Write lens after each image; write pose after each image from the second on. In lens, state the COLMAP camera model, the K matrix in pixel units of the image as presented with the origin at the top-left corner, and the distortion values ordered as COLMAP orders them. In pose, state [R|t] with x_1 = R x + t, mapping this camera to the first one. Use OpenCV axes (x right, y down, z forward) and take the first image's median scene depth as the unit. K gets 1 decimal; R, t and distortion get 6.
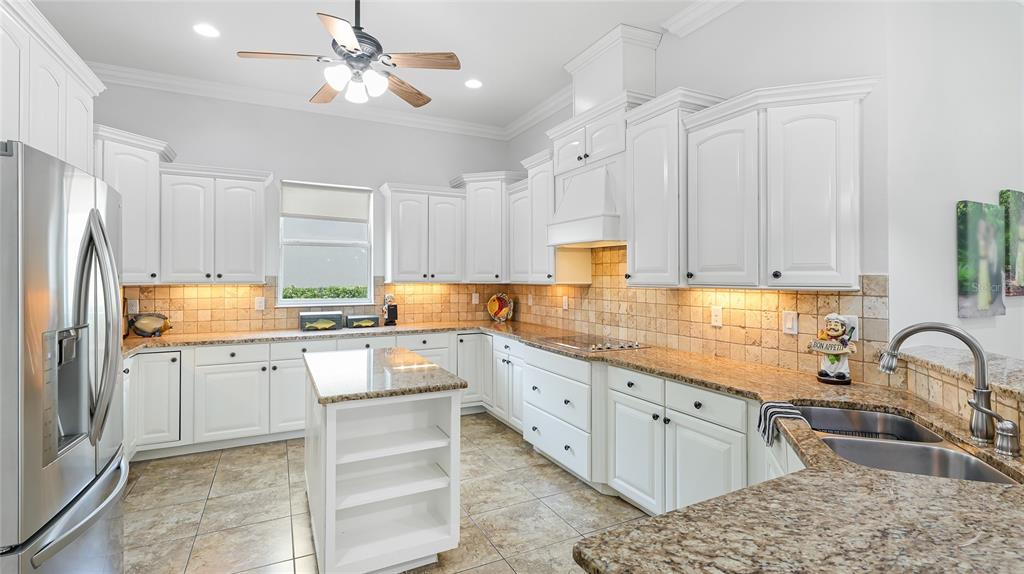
lens RADIAL K [[475.1, 0, 495.4], [0, 475.1, 269.1], [0, 0, 1]] dist [0.013392, -0.001954]
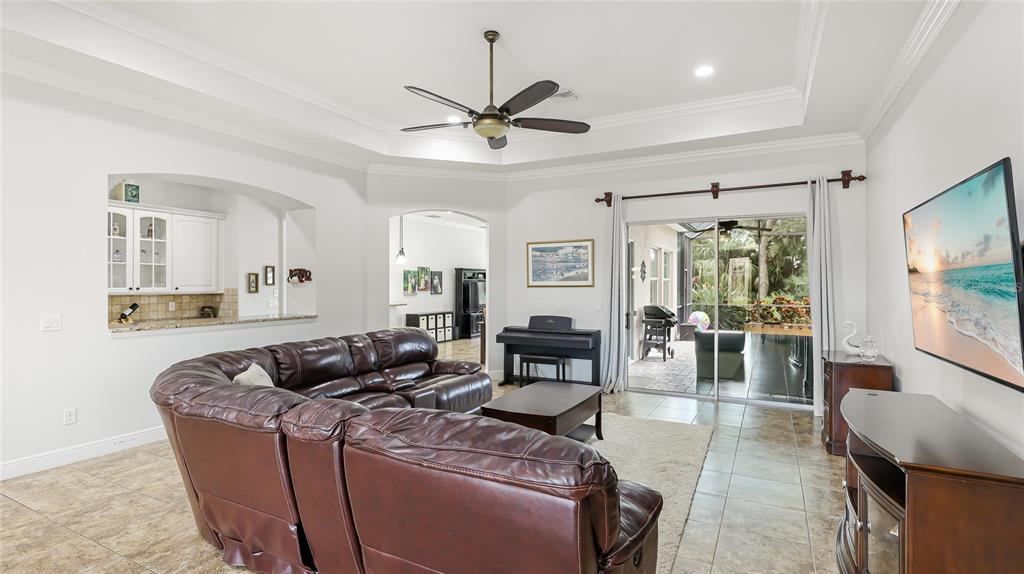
lens RADIAL K [[503.8, 0, 509.0], [0, 503.8, 279.5], [0, 0, 1]] dist [-0.002148, -0.000130]
pose [[0.811788, 0.003193, 0.583944, -0.586105], [-0.005175, 0.999985, 0.001727, -0.037398], [-0.583929, -0.004424, 0.811792, -1.980552]]
